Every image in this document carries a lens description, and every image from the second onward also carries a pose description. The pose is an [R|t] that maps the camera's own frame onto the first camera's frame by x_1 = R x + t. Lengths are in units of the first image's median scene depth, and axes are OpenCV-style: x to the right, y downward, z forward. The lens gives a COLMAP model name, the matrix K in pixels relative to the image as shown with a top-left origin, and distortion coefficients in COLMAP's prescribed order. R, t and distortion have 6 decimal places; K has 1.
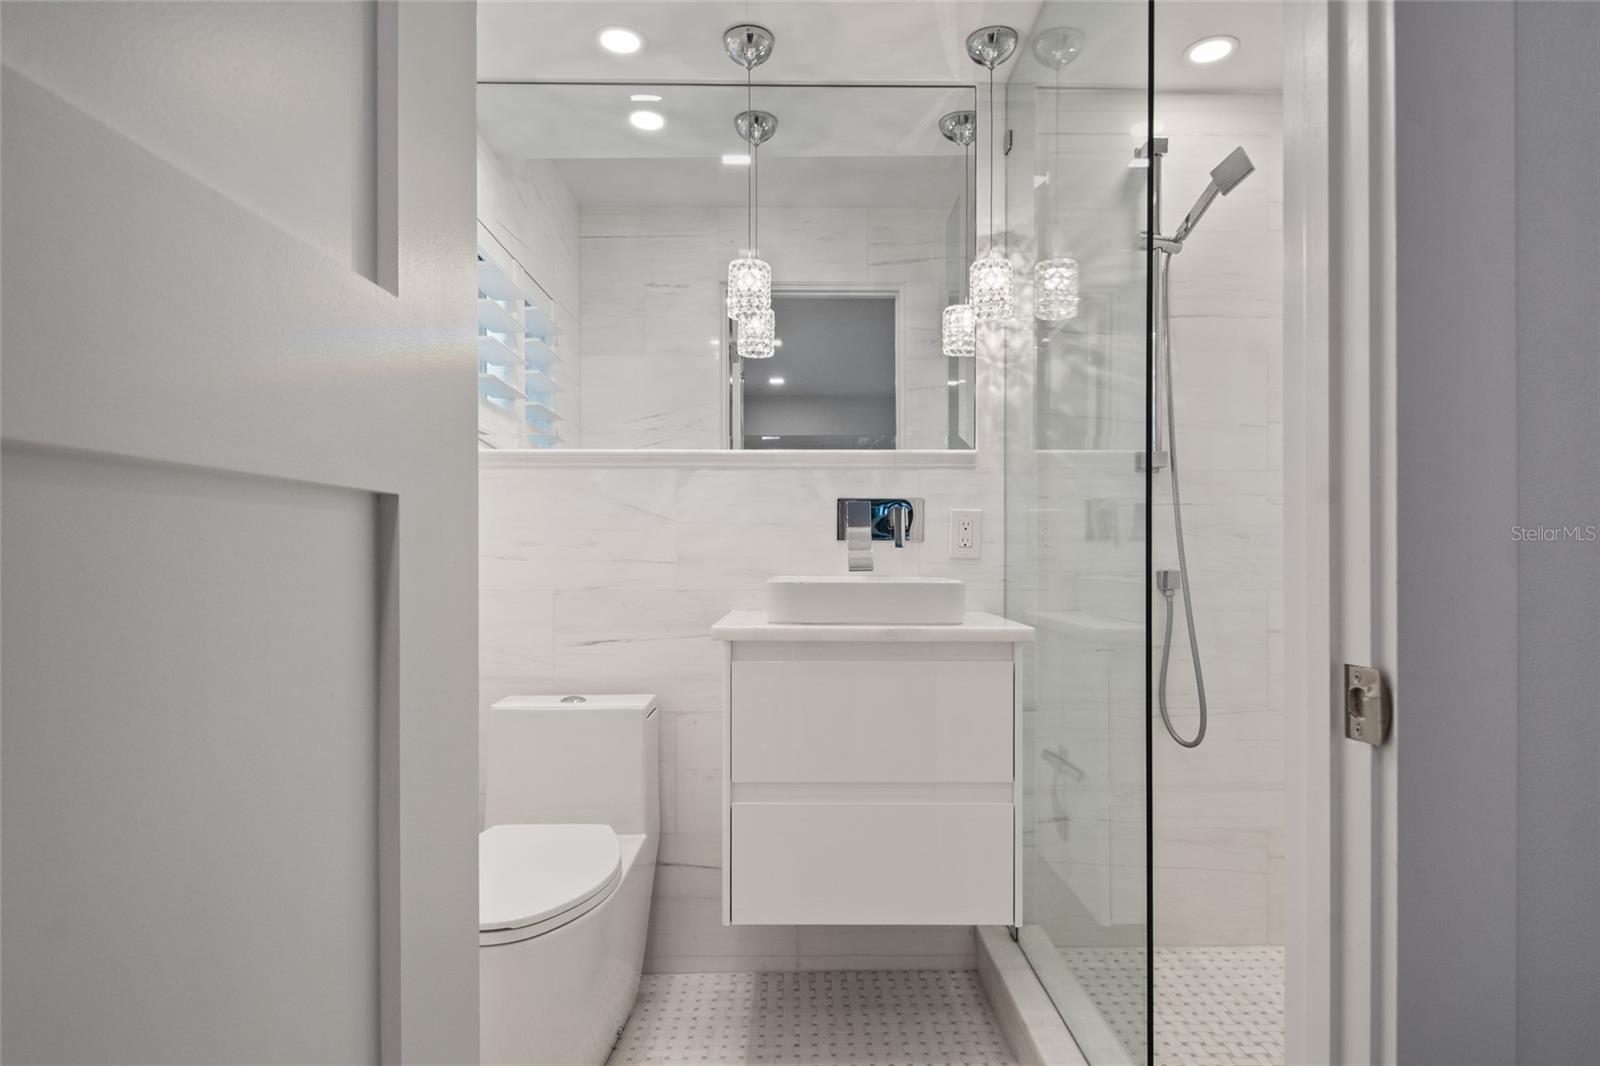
lens RADIAL K [[853.9, 0, 802.7], [0, 853.9, 558.3], [0, 0, 1]] dist [0.004957, 0.000266]
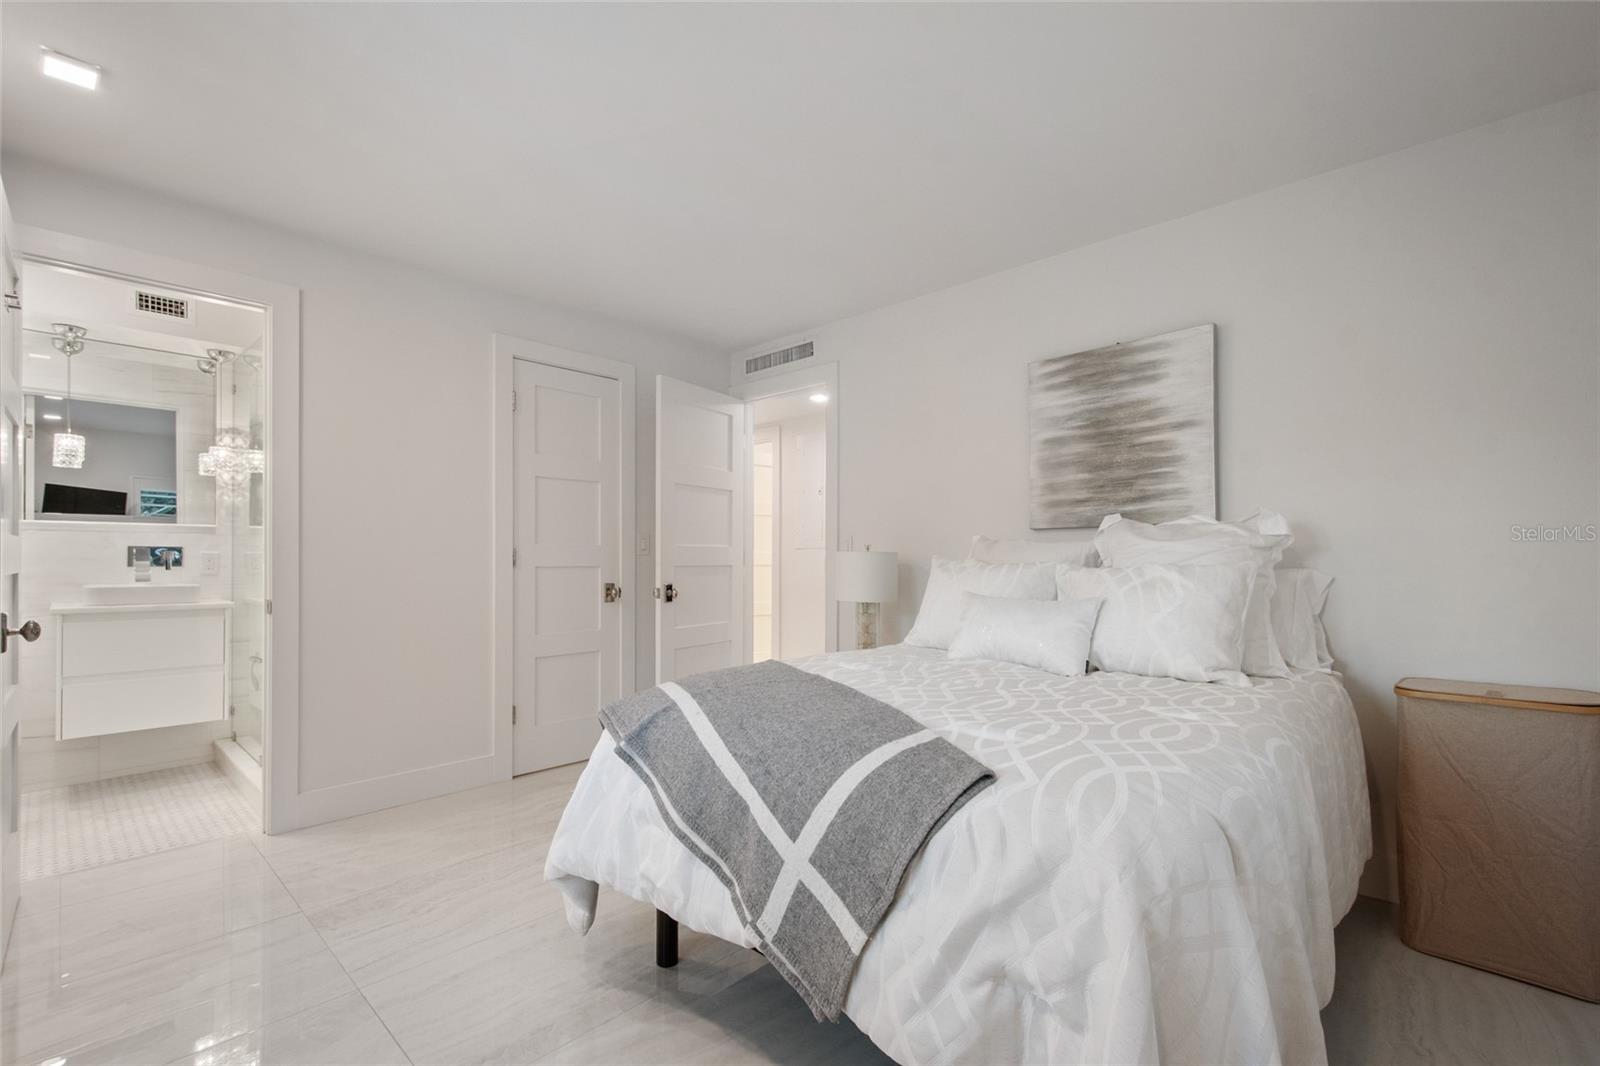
lens RADIAL K [[705.8, 0, 808.5], [0, 705.8, 554.9], [0, 0, 1]] dist [0.005452, -0.001190]
pose [[0.688918, 0.003812, 0.724829, -0.067312], [0.002336, 0.999969, -0.007480, -0.032696], [-0.724835, 0.006847, 0.688888, -1.370722]]
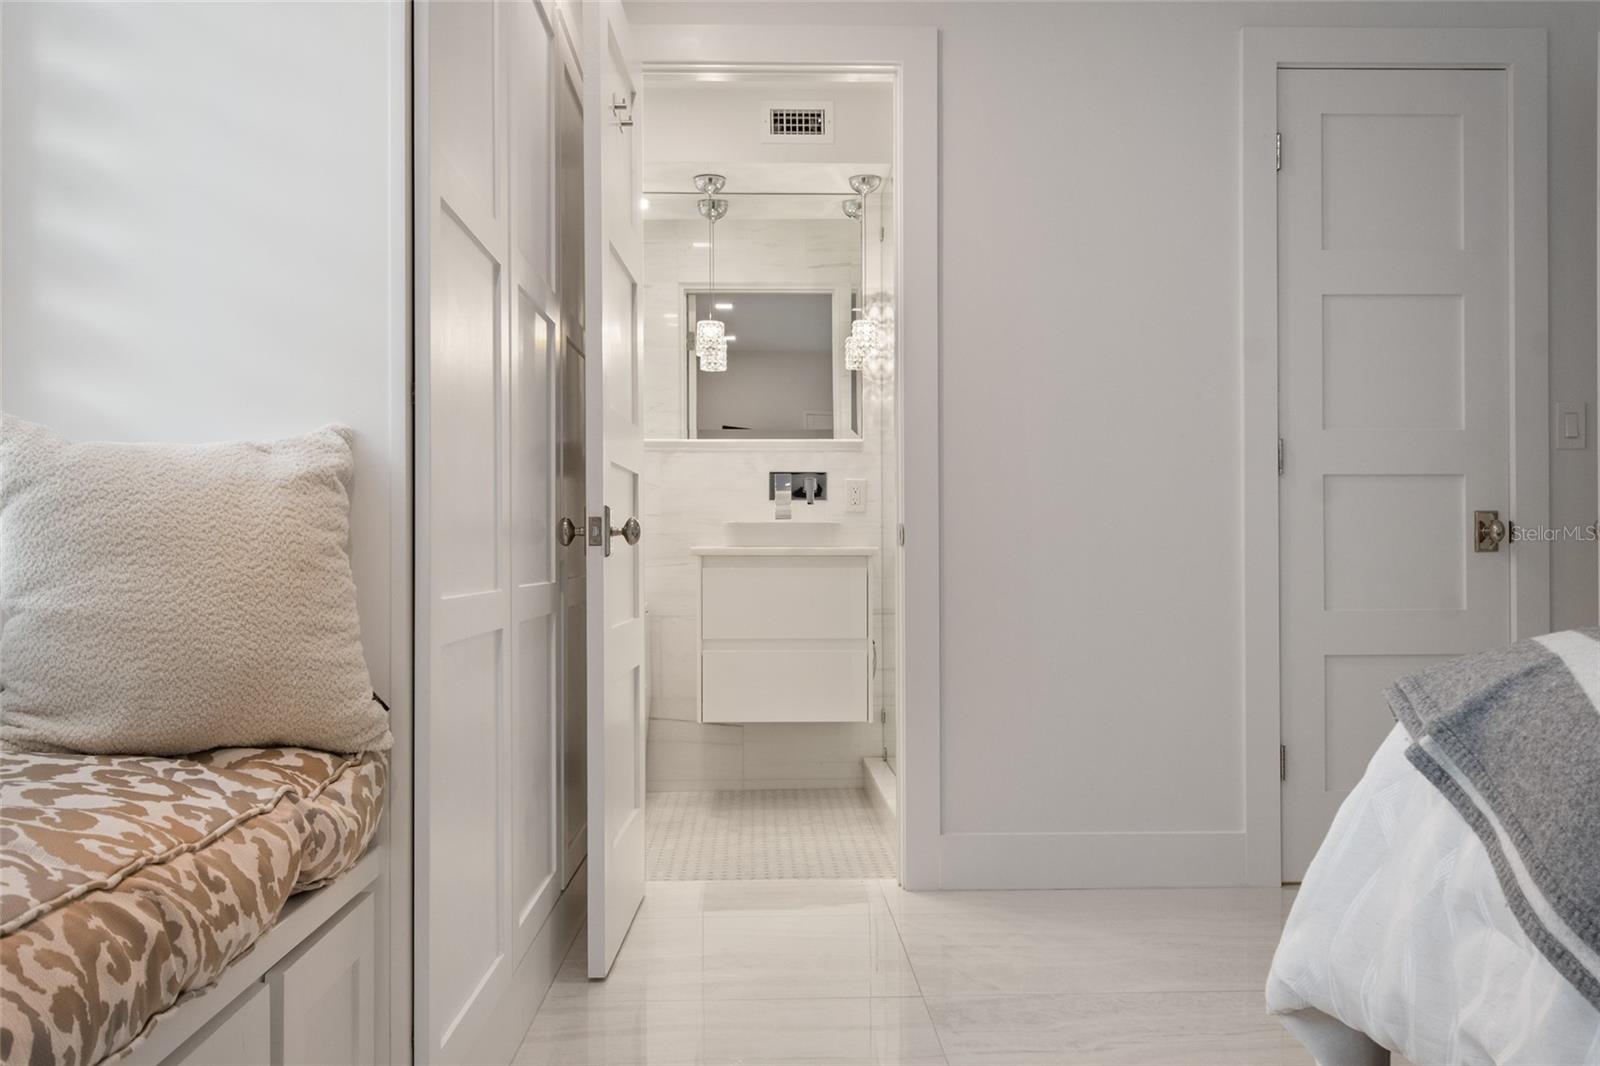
lens RADIAL K [[1338.8, 0, 802.7], [0, 1338.8, 554.8], [0, 0, 1]] dist [0.009614, 0.003663]
pose [[0.999671, -0.002979, 0.025481, 0.039221], [0.003088, 0.999986, -0.004256, 0.084951], [-0.025468, 0.004333, 0.999666, -1.334256]]
